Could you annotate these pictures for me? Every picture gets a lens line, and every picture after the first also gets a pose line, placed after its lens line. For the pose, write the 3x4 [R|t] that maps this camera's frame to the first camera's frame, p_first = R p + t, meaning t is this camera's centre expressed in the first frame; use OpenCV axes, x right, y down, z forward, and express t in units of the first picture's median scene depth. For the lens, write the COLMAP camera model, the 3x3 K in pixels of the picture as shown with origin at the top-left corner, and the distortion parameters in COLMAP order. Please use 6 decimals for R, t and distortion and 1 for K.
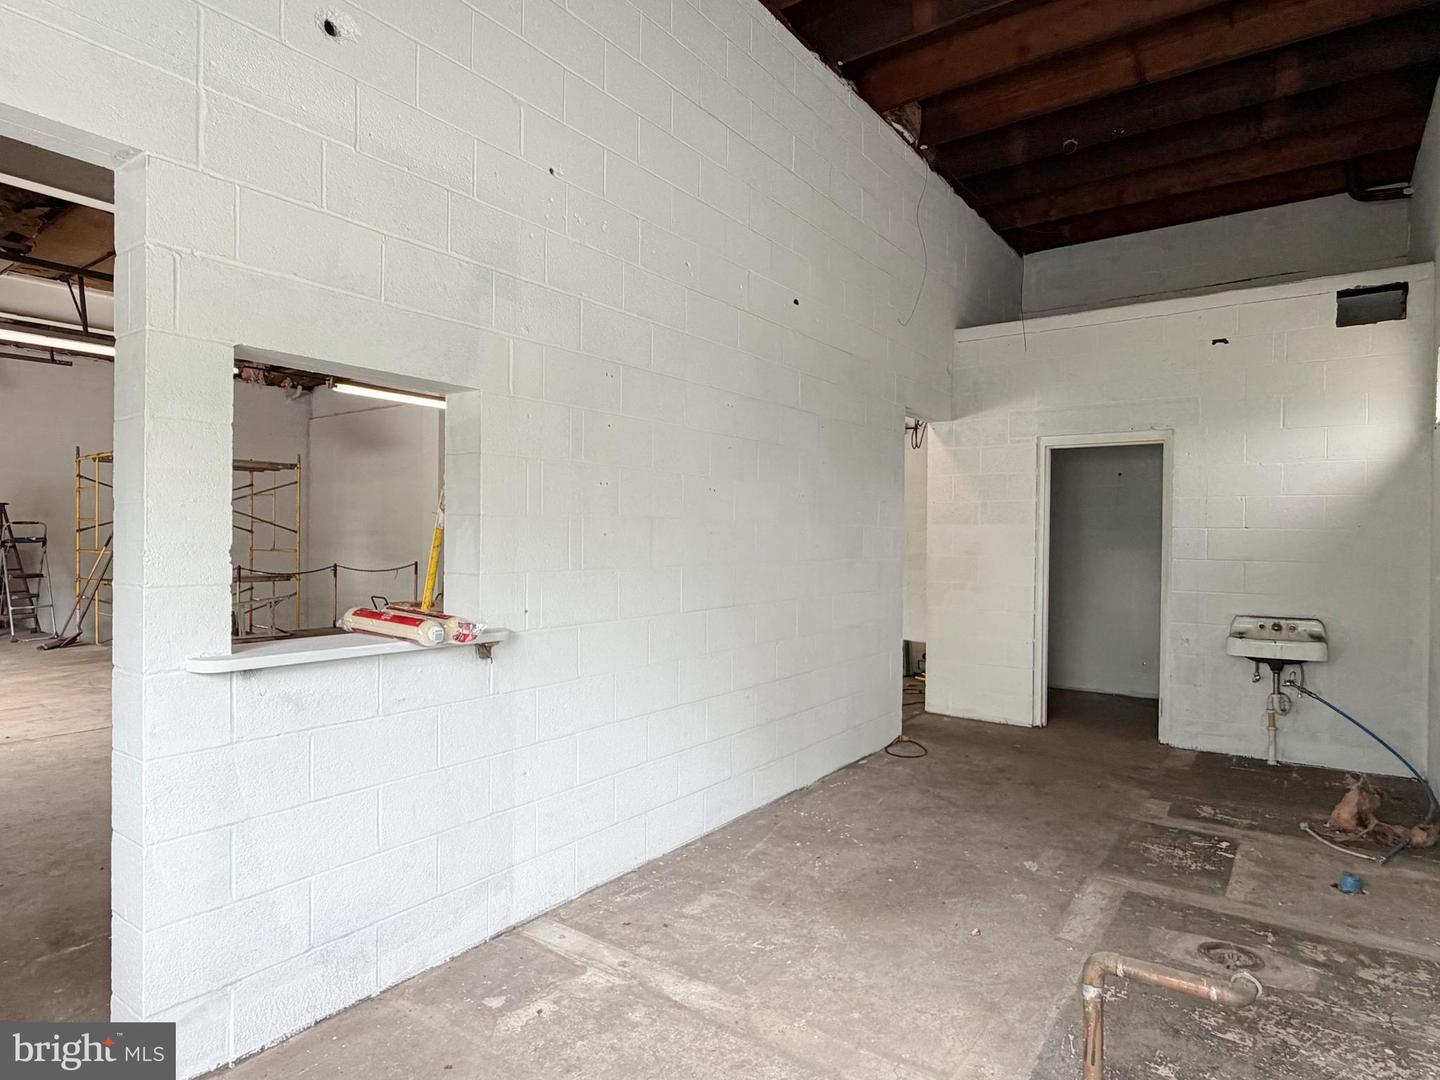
lens RADIAL K [[820.2, 0, 714.2], [0, 820.2, 541.6], [0, 0, 1]] dist [-0.000455, 0.000528]
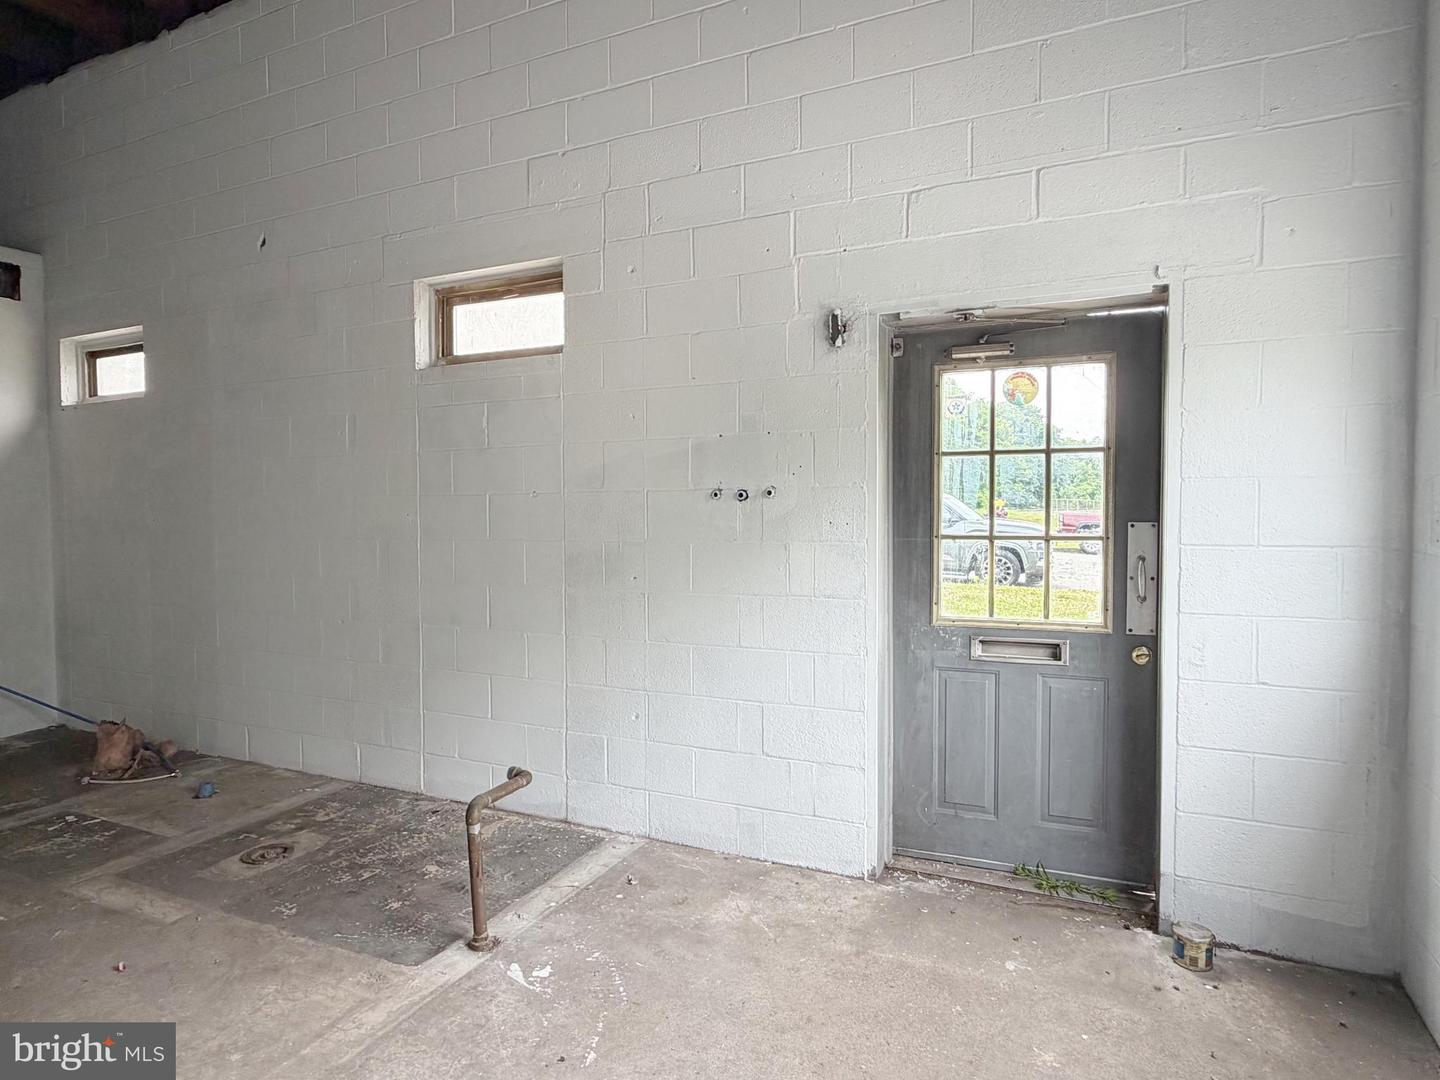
lens RADIAL K [[820.2, 0, 714.2], [0, 820.2, 541.6], [0, 0, 1]] dist [-0.000455, 0.000528]
pose [[-0.189086, -0.047553, 0.980808, -0.571992], [0.008927, 0.998702, 0.050142, -0.008959], [-0.981920, 0.018237, -0.188416, 0.493724]]
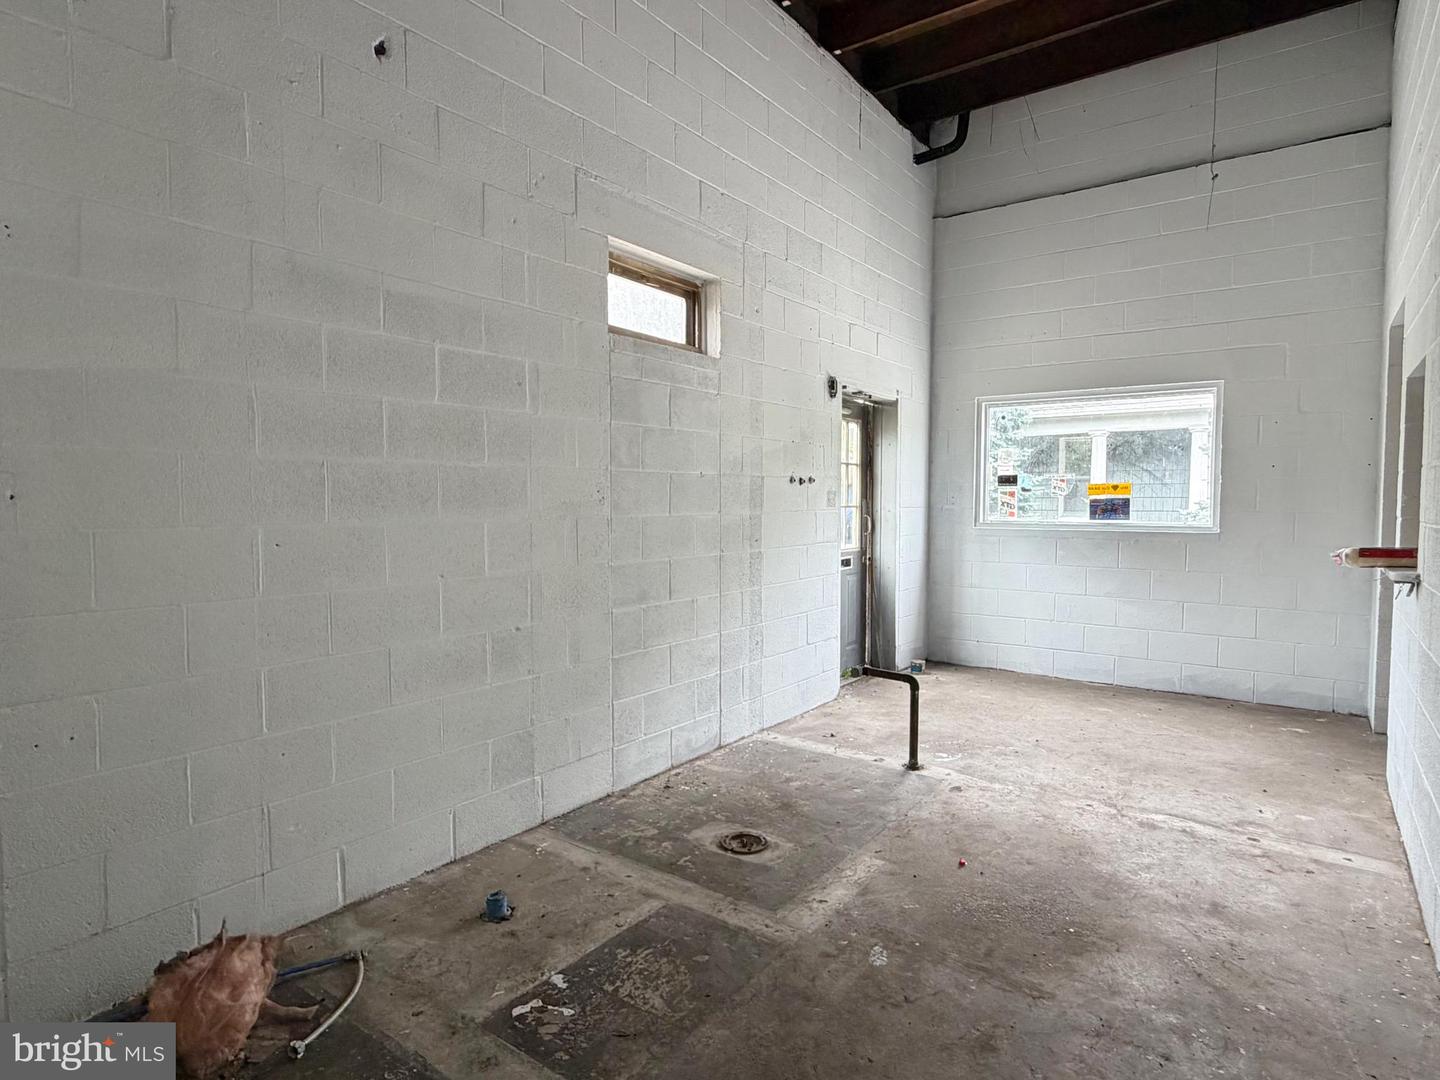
lens RADIAL K [[820.2, 0, 714.2], [0, 820.2, 541.6], [0, 0, 1]] dist [-0.000455, 0.000528]
pose [[-0.999957, -0.009059, -0.001838, 0.584870], [-0.009151, 0.998231, 0.058739, 0.009670], [0.001302, 0.058753, -0.998272, 1.842413]]
